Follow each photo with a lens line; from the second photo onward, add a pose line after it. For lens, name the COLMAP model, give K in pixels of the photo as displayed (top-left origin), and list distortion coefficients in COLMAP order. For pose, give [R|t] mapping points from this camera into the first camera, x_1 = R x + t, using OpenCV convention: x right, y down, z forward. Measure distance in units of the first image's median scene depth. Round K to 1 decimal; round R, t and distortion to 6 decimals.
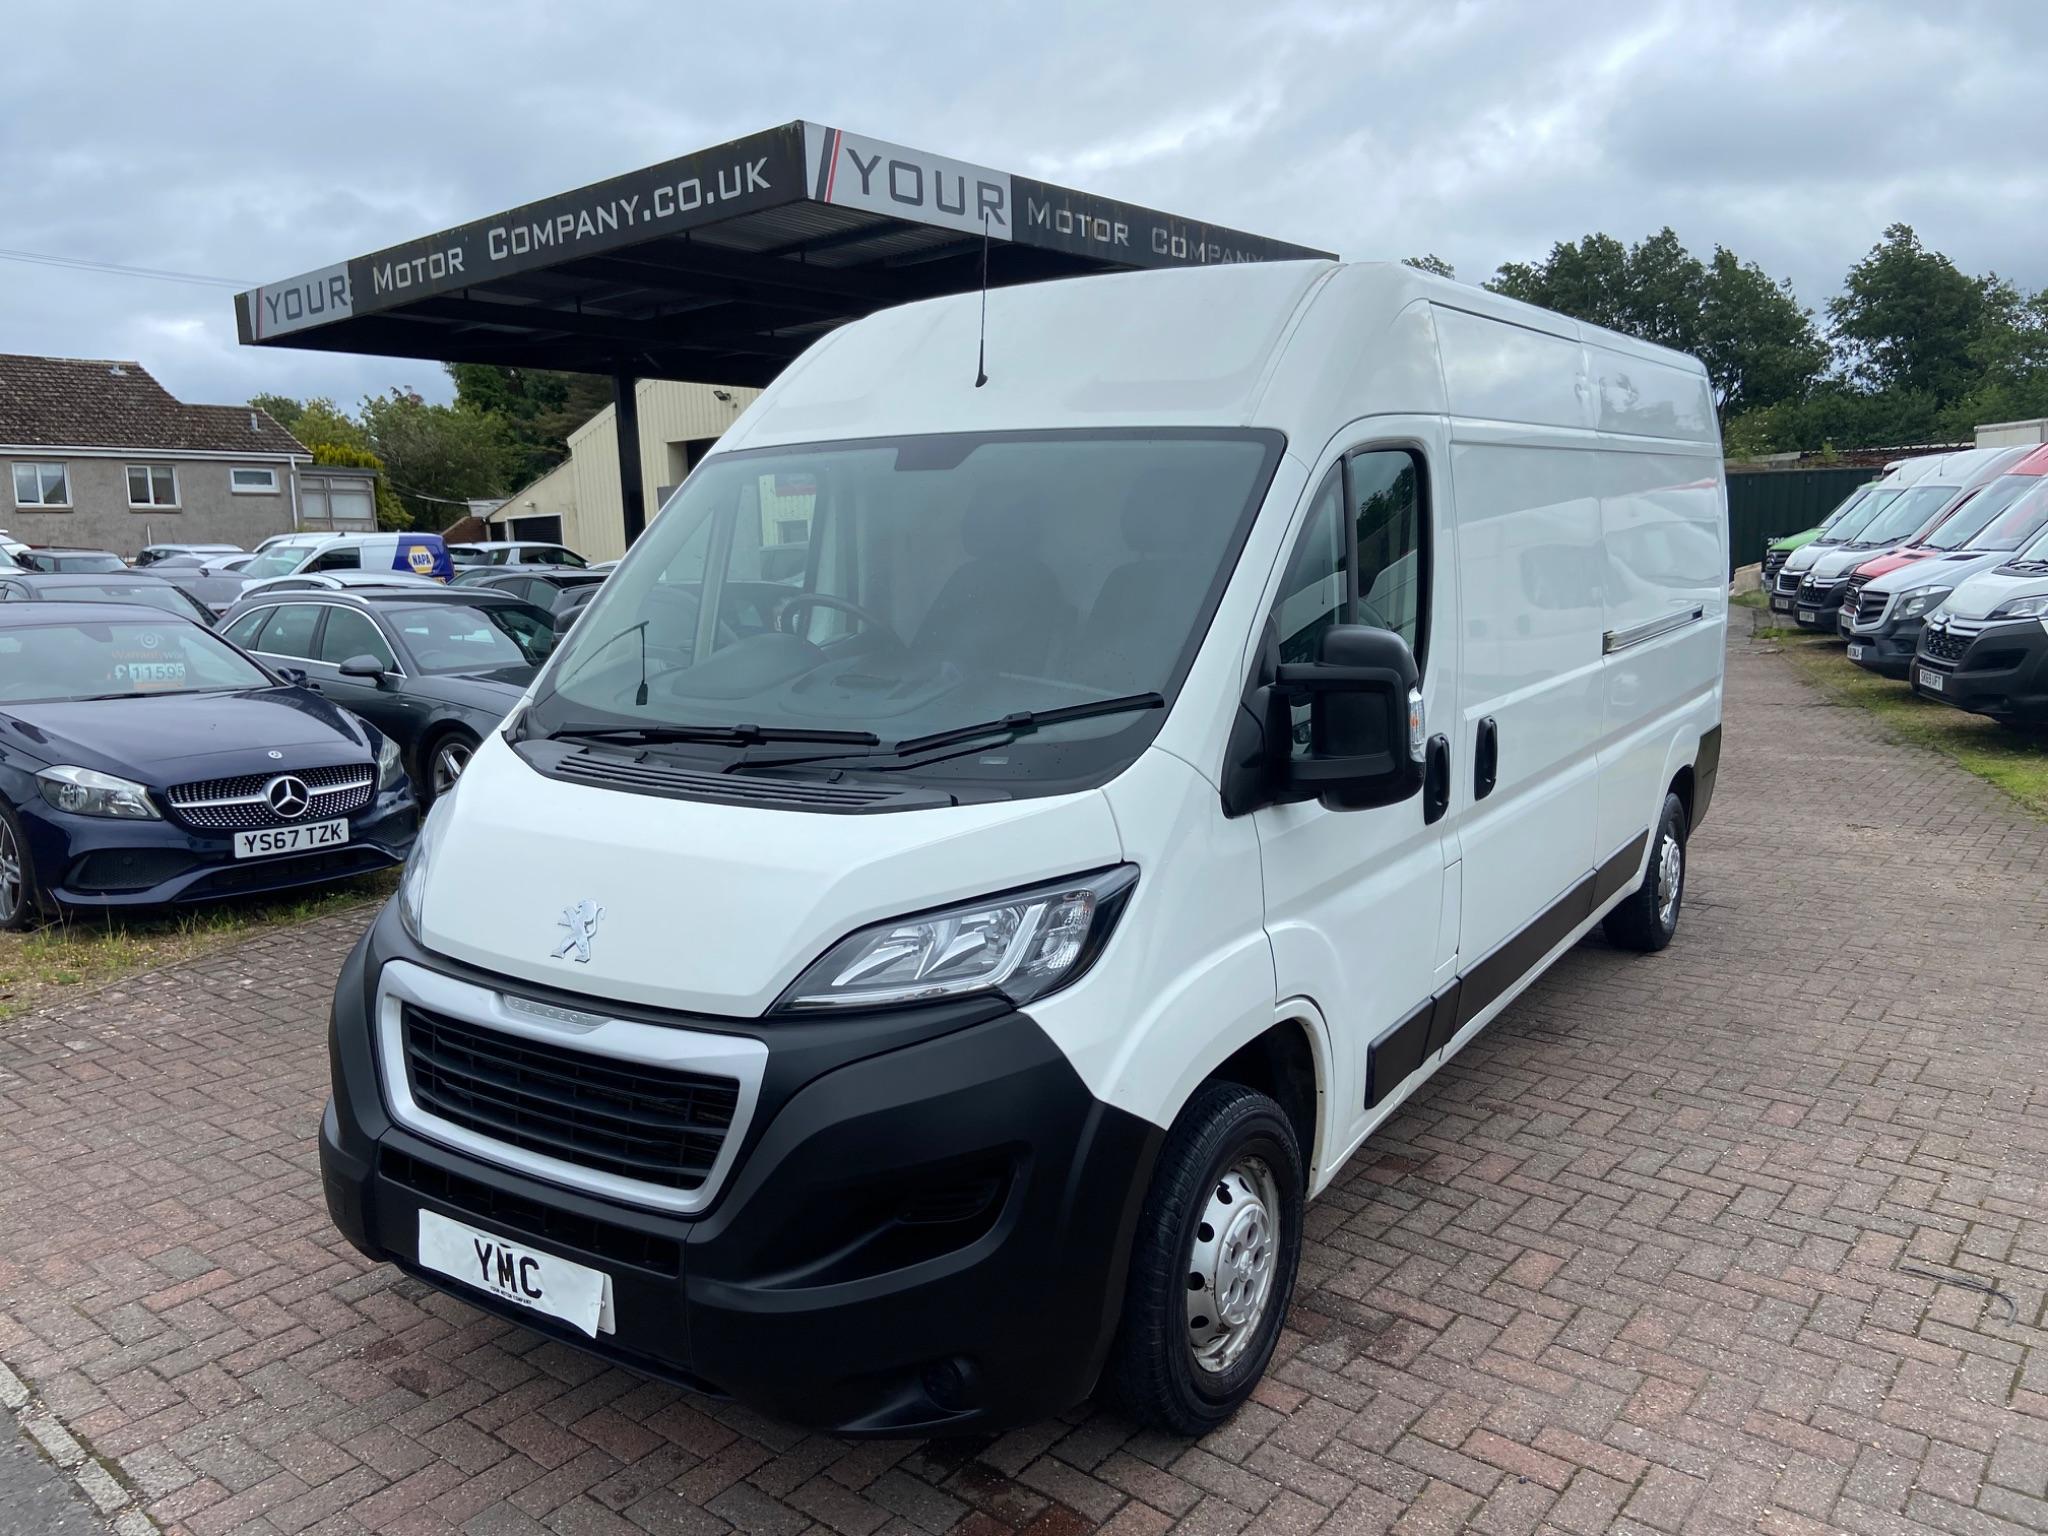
lens RADIAL K [[1545.8, 0, 1020.0], [0, 1545.8, 764.9], [0, 0, 1]] dist [0.114402, -0.145683]
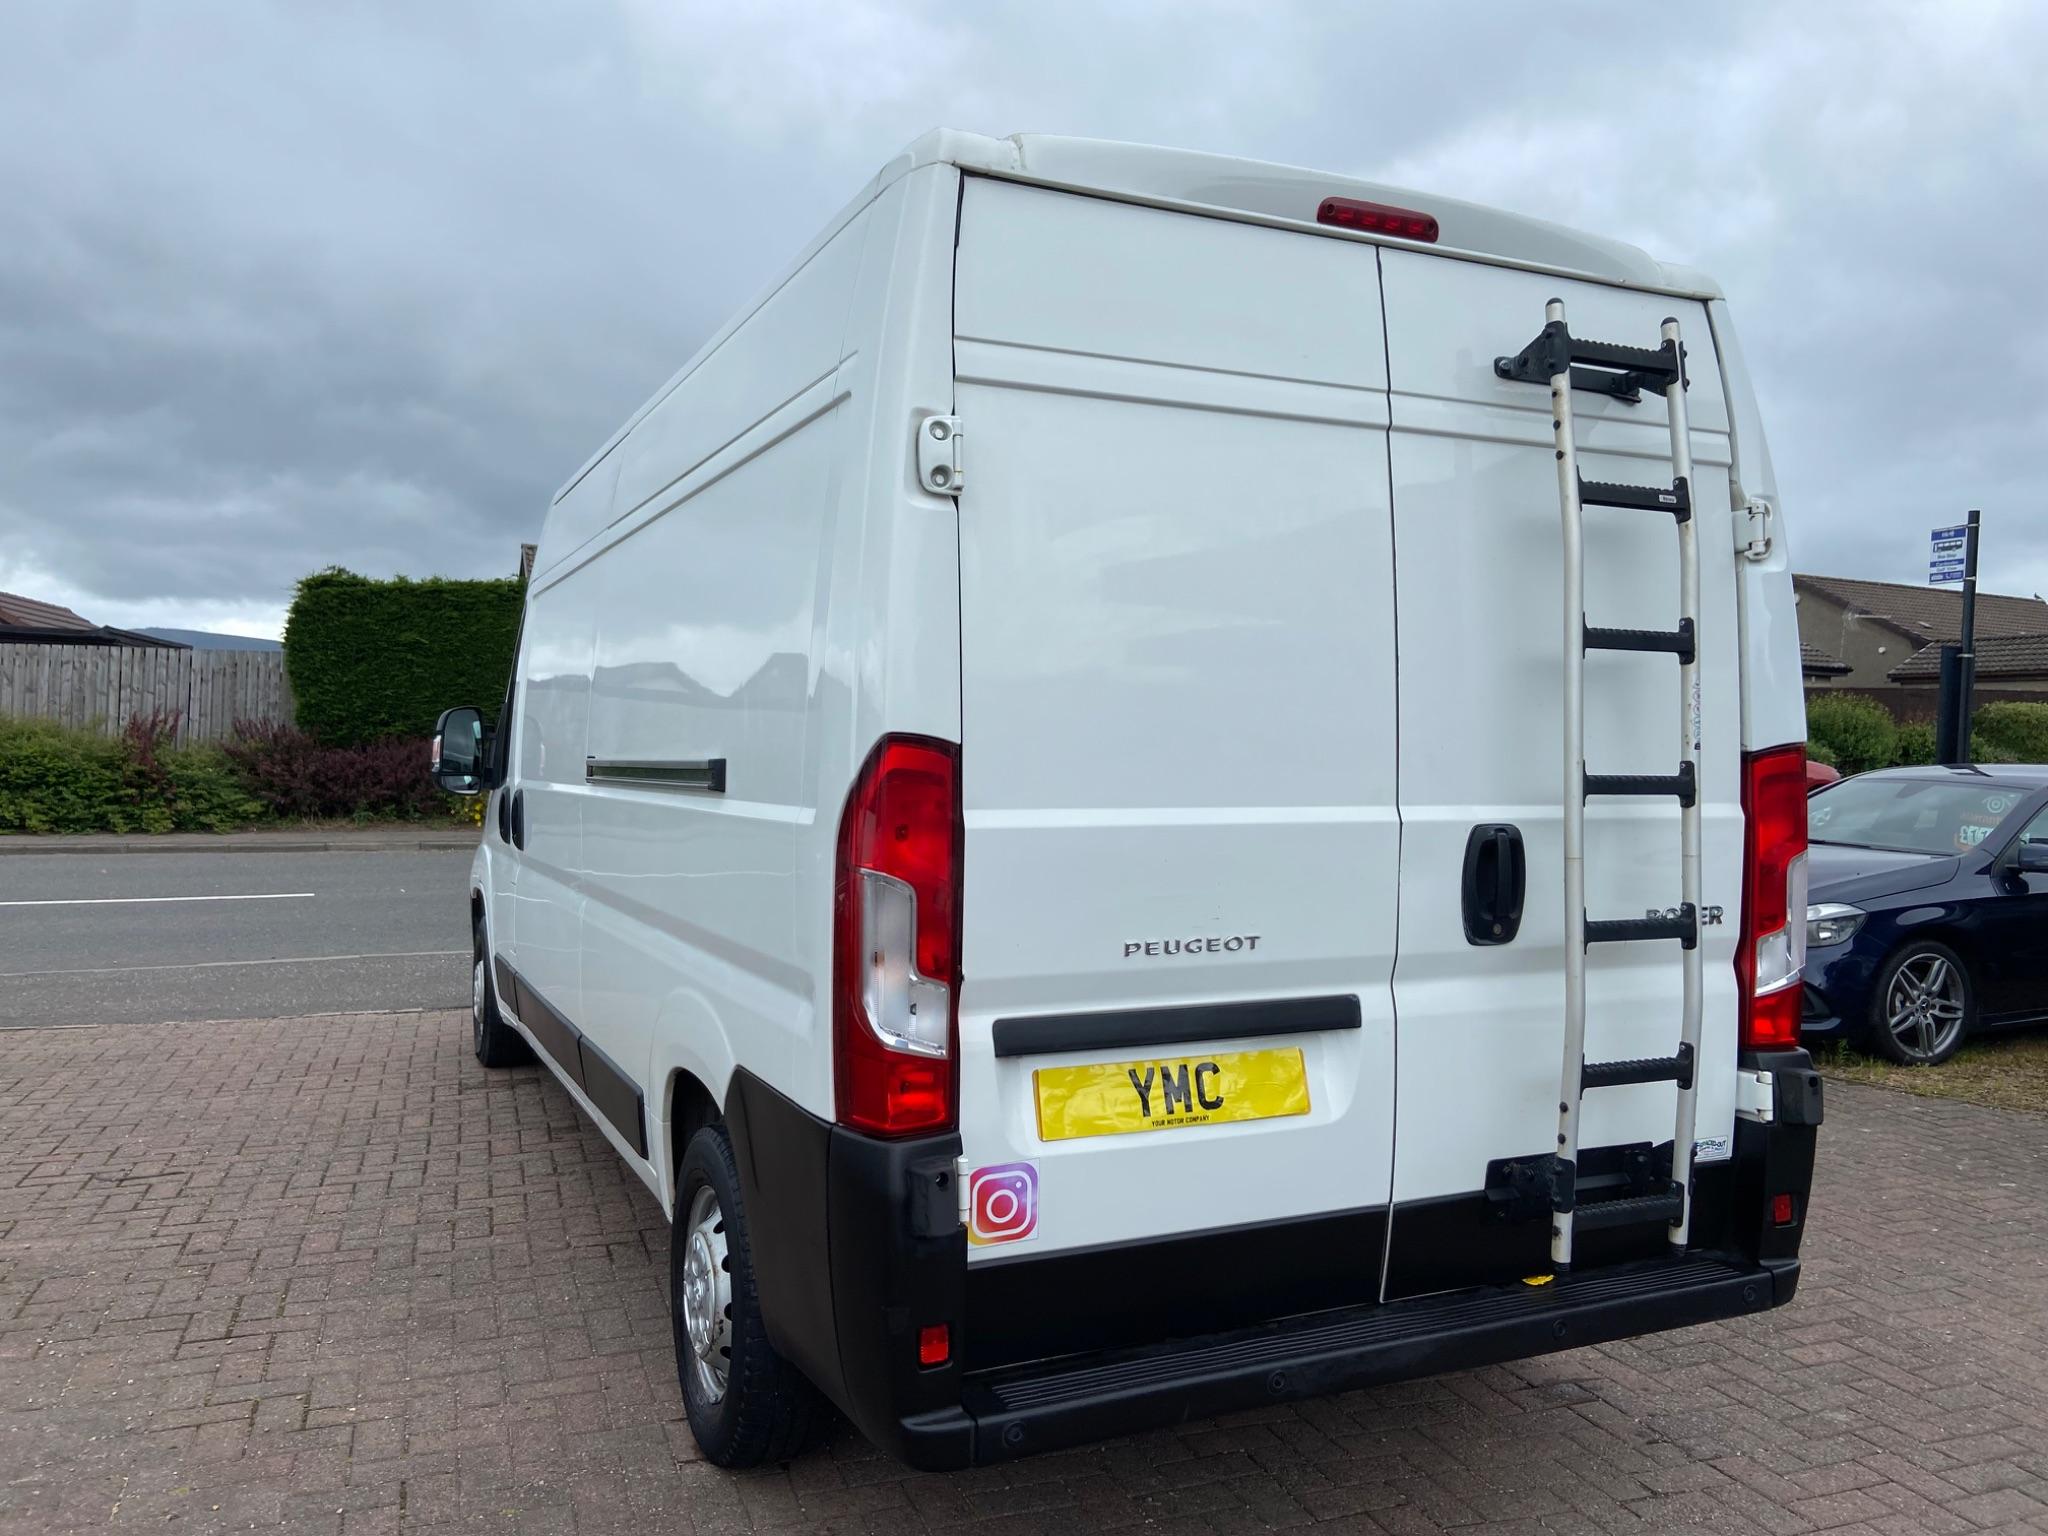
lens RADIAL K [[1545.8, 0, 1029.1], [0, 1545.8, 773.1], [0, 0, 1]] dist [0.114402, -0.145683]
pose [[-0.519336, 0.021463, -0.854301, 1.217682], [-0.138611, 0.984331, 0.108992, -0.253072], [0.843254, 0.175019, -0.508224, 2.042179]]
